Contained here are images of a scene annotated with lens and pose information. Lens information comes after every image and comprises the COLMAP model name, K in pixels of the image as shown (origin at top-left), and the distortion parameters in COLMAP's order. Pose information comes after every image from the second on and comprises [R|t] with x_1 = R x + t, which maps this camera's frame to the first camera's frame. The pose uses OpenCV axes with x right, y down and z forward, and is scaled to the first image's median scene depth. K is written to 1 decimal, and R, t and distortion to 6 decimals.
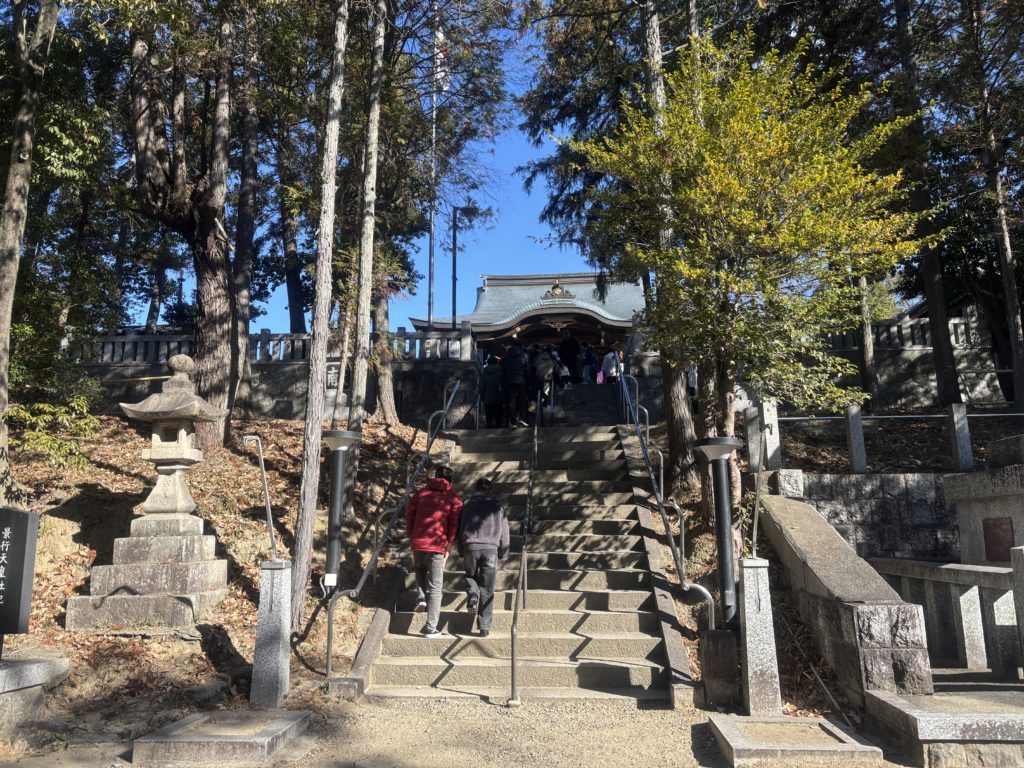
lens RADIAL K [[767.5, 0, 511.2], [0, 767.5, 382.5], [0, 0, 1]] dist [0.005796, 0.001908]
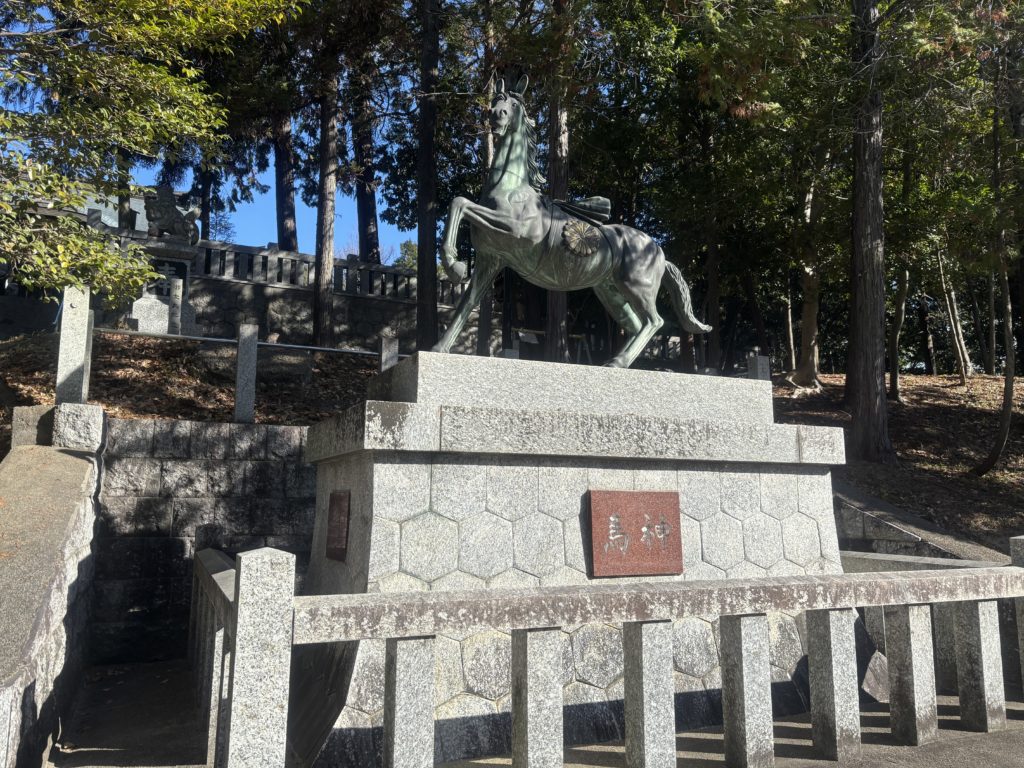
lens RADIAL K [[767.5, 0, 512.7], [0, 767.5, 384.8], [0, 0, 1]] dist [0.005796, 0.001908]
pose [[0.882013, 0.081518, 0.464120, 0.355046], [-0.100032, 0.994866, 0.015361, 0.051224], [-0.460485, -0.059975, 0.885639, 0.293862]]
